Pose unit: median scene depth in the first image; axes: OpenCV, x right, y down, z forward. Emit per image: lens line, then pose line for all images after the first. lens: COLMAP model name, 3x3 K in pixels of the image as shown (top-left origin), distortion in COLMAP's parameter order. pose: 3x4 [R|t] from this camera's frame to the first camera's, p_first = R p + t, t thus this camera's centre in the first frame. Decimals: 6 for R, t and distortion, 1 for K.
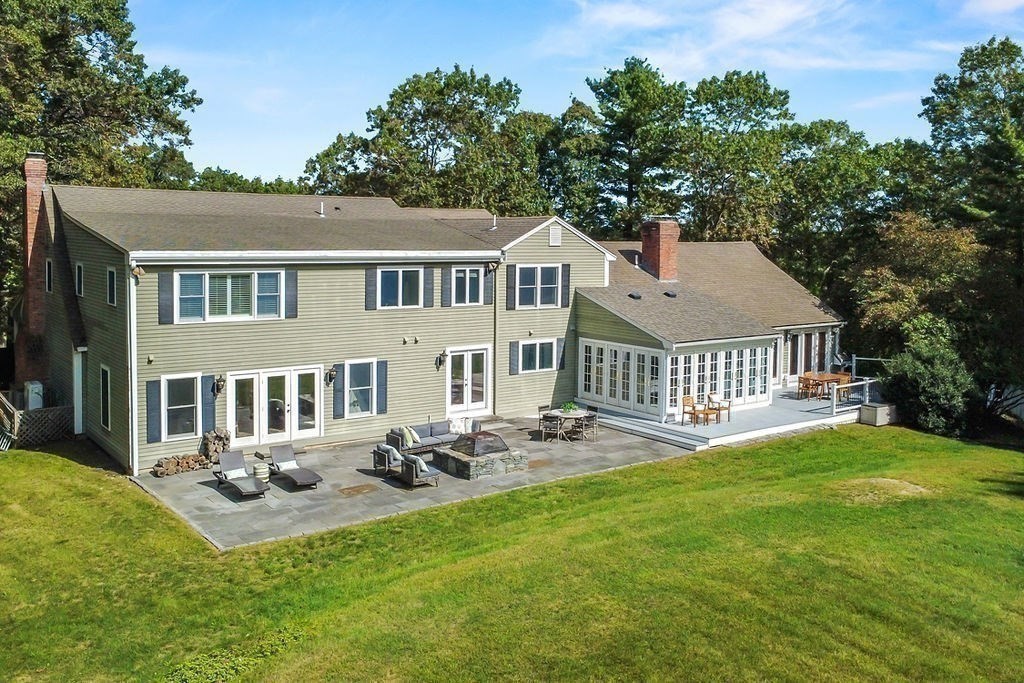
lens RADIAL K [[874.7, 0, 510.1], [0, 874.7, 340.9], [0, 0, 1]] dist [0.000172, 0.000255]
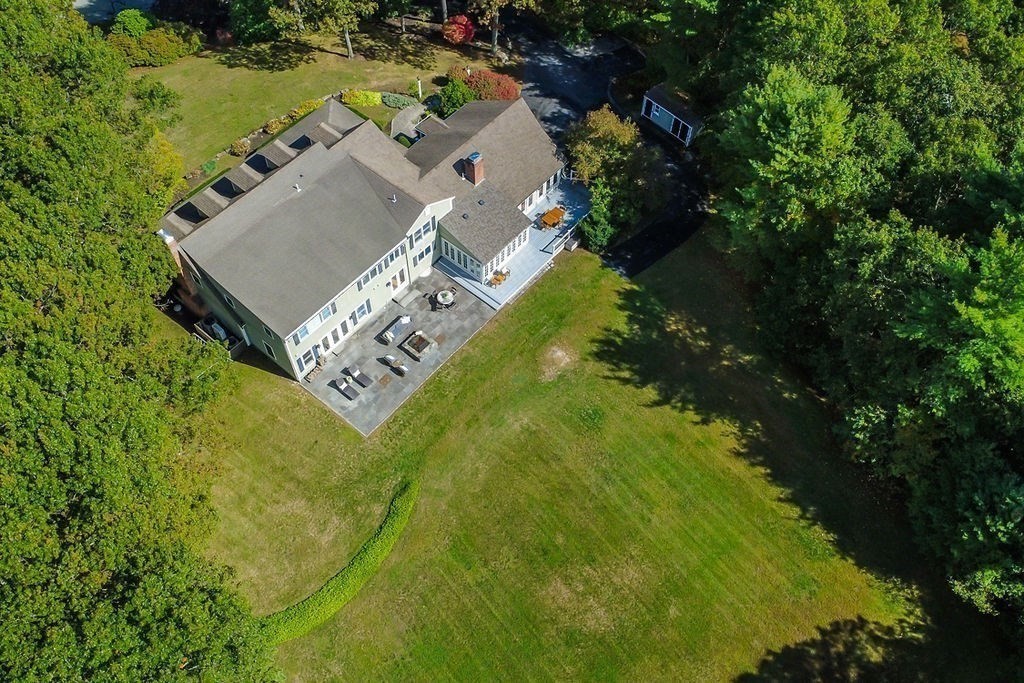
lens RADIAL K [[874.7, 0, 512.1], [0, 874.7, 341.1], [0, 0, 1]] dist [0.000172, 0.000255]
pose [[0.973781, -0.190413, 0.124475, -0.070710], [0.022232, 0.624207, 0.780942, -1.566905], [-0.226400, -0.757699, 0.612074, -0.569026]]
